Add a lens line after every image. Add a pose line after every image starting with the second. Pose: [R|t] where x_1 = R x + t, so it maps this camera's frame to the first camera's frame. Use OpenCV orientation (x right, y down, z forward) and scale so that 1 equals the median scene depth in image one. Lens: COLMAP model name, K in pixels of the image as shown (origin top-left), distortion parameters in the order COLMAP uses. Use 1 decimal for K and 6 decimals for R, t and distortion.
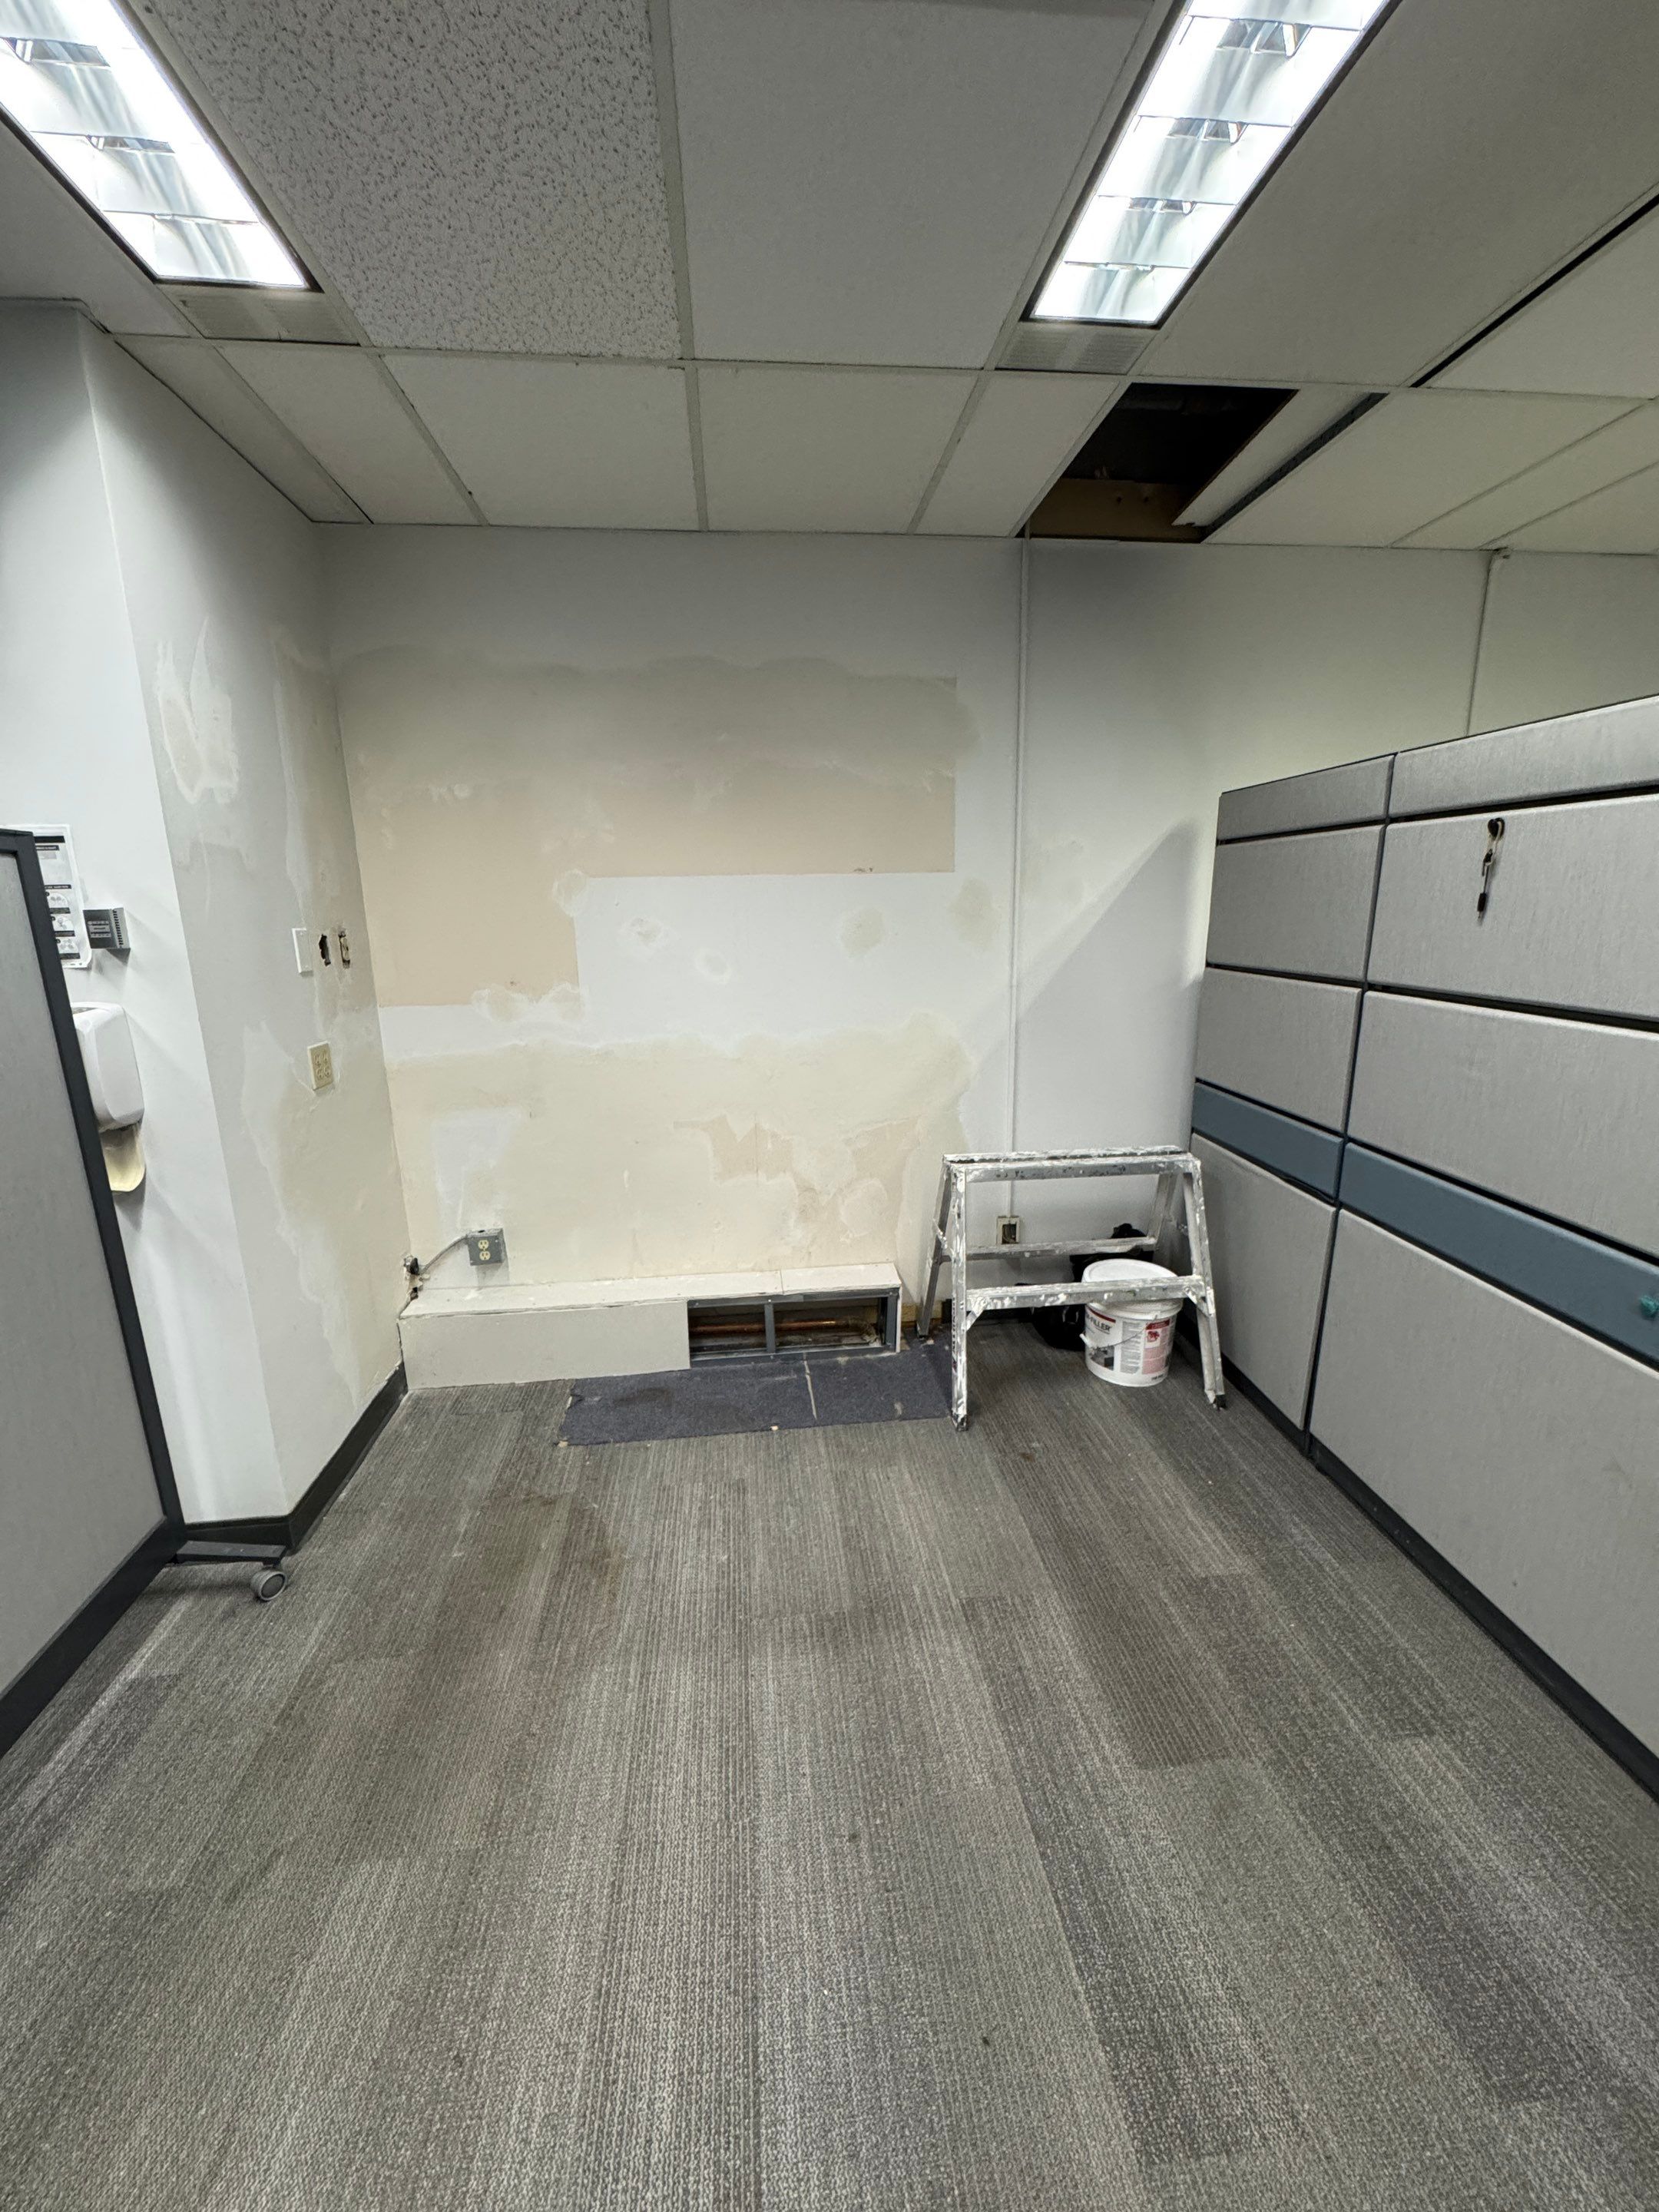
lens RADIAL K [[883.9, 0, 827.7], [0, 883.9, 1106.9], [0, 0, 1]] dist [-0.003531, 0.000643]
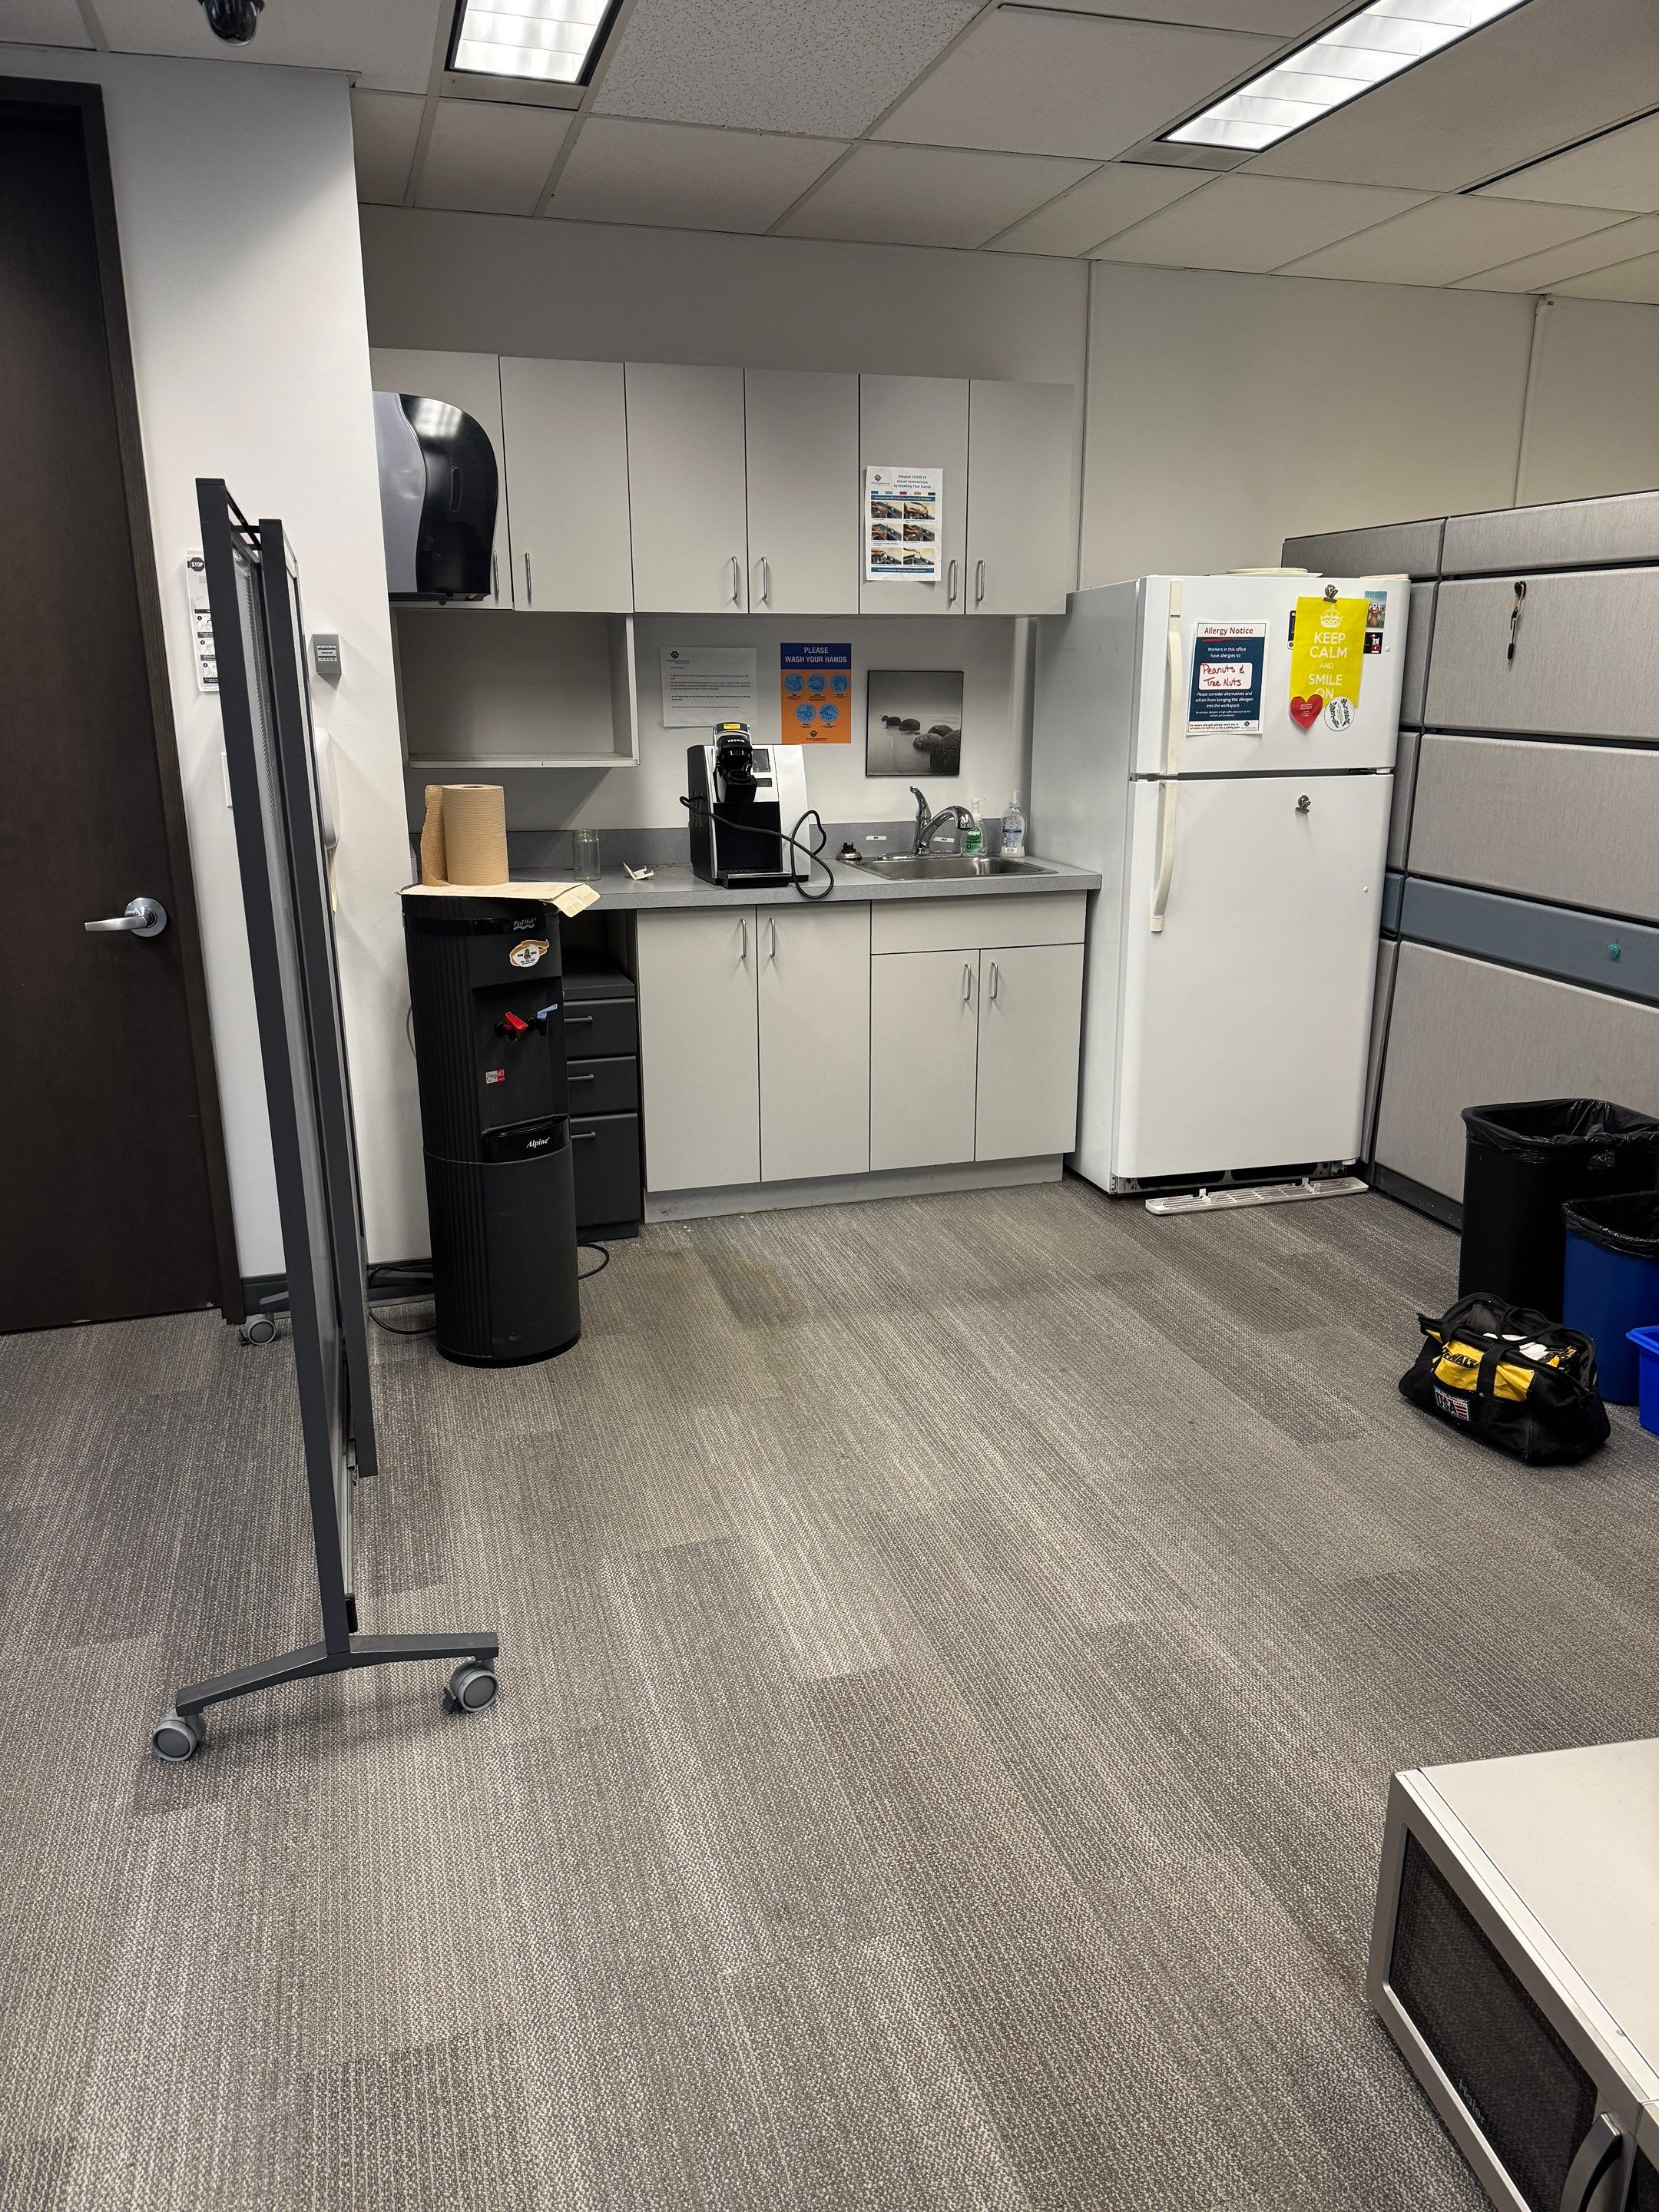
lens RADIAL K [[1552.1, 0, 832.2], [0, 1552.1, 1129.9], [0, 0, 1]] dist [0.040634, -0.055032]
pose [[0.981972, -0.037936, 0.185178, -0.509945], [0.027135, 0.997798, 0.060514, 0.229934], [-0.187066, -0.054398, 0.980840, -0.827669]]
